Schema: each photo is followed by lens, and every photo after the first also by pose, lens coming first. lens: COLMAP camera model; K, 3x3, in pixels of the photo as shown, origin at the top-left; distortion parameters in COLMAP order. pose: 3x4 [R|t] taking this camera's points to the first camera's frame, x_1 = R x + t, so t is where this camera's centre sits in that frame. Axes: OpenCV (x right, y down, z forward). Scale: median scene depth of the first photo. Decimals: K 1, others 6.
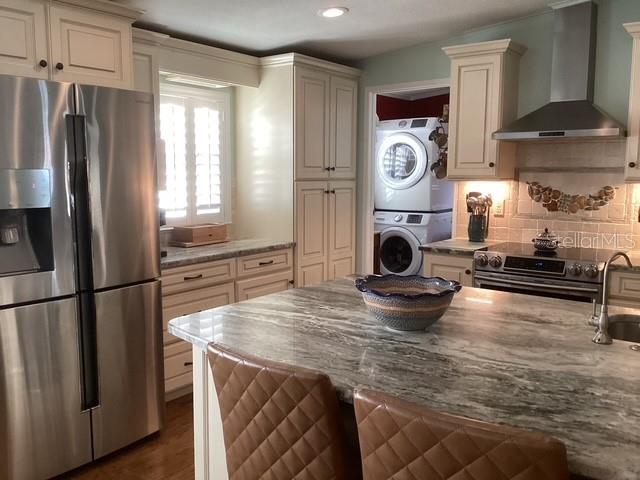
lens RADIAL K [[574.2, 0, 320.0], [0, 574.2, 240.0], [0, 0, 1]] dist [0.115309, -0.224497]
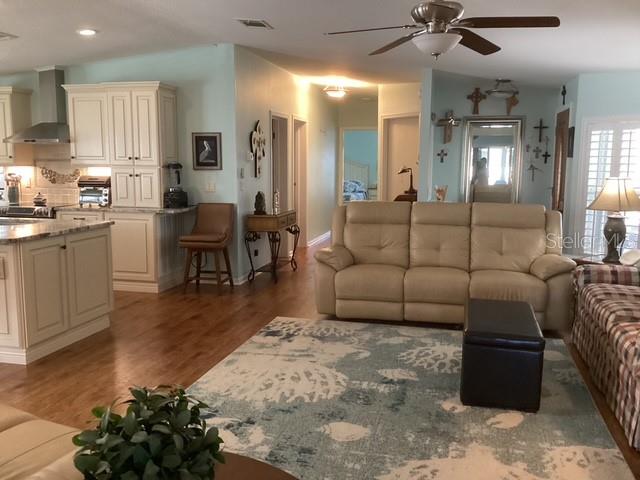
lens RADIAL K [[574.2, 0, 320.0], [0, 574.2, 240.0], [0, 0, 1]] dist [0.115309, -0.224497]
pose [[0.916127, -0.053998, 0.397234, 0.418439], [0.048729, 0.998539, 0.023355, 0.117814], [-0.397915, -0.002039, 0.917420, -0.931789]]
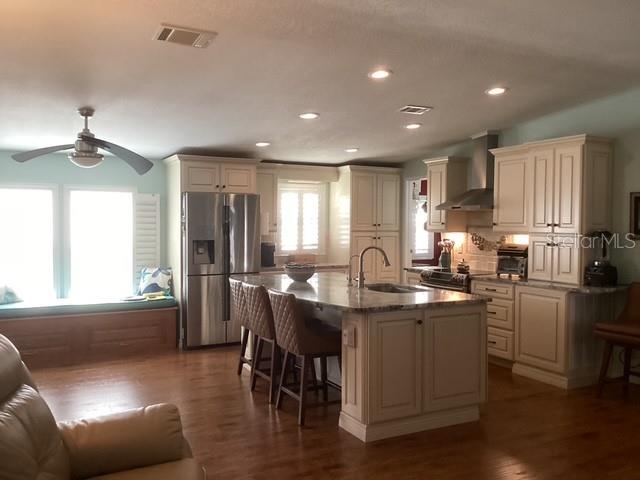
lens RADIAL K [[574.2, 0, 320.0], [0, 574.2, 240.0], [0, 0, 1]] dist [0.115309, -0.224497]
pose [[0.910671, 0.014415, -0.412880, 0.656076], [-0.052934, 0.995225, -0.082007, 0.084160], [0.409726, 0.096537, 0.907086, -0.740407]]
